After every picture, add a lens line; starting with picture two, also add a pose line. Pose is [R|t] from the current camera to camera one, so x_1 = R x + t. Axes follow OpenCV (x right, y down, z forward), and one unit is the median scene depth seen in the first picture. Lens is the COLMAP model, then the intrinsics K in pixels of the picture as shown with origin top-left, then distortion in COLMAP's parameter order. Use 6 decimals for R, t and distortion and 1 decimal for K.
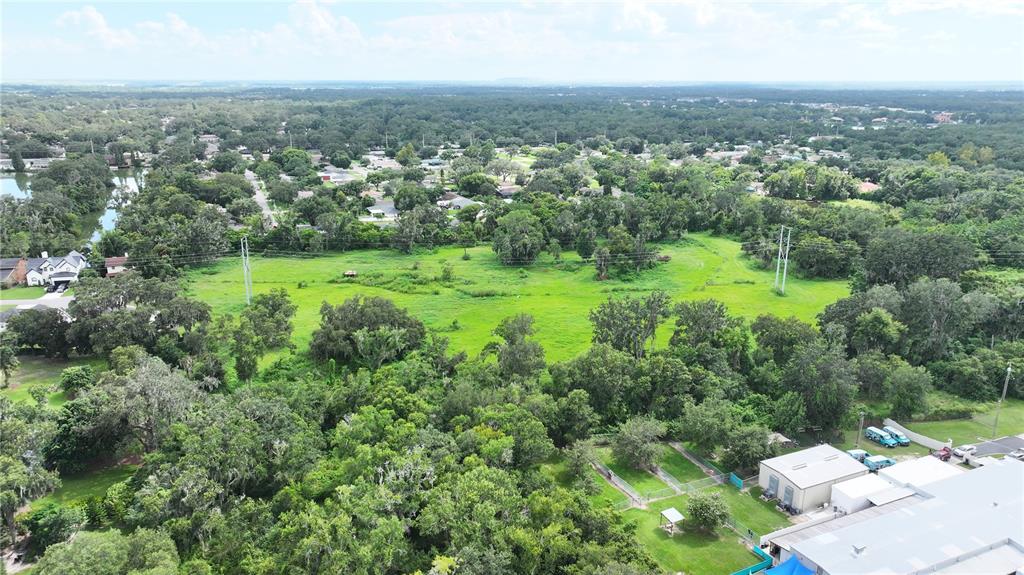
lens RADIAL K [[719.1, 0, 512.8], [0, 719.1, 287.2], [0, 0, 1]] dist [-0.001127, 0.022623]
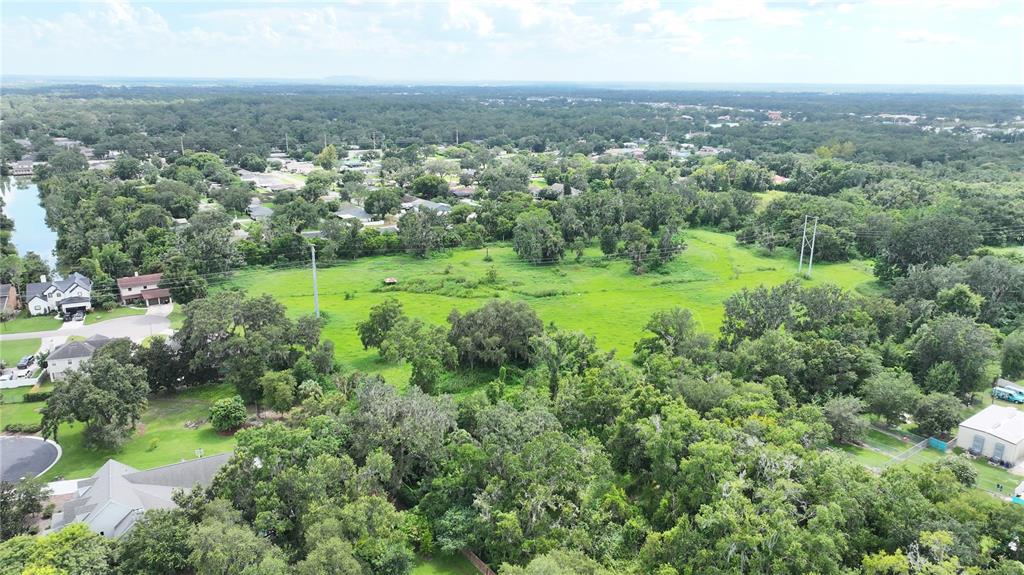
lens RADIAL K [[719.1, 0, 512.5], [0, 719.1, 288.5], [0, 0, 1]] dist [-0.001127, 0.022623]
pose [[0.973709, -0.057146, 0.220509, -0.094259], [0.056478, 0.998360, 0.009339, -0.003112], [-0.220681, 0.003361, 0.975340, 0.009614]]
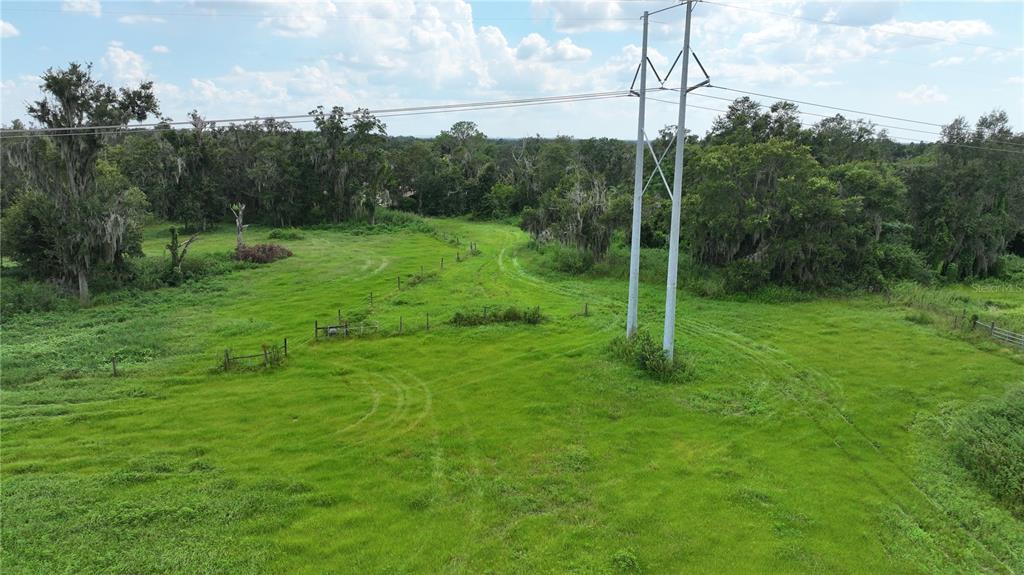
lens RADIAL K [[719.1, 0, 508.3], [0, 719.1, 287.7], [0, 0, 1]] dist [-0.001127, 0.022623]
pose [[0.979419, -0.041207, 0.197585, 0.091927], [0.057810, 0.995196, -0.079010, 0.000494], [-0.193380, 0.088806, 0.977096, 0.254005]]
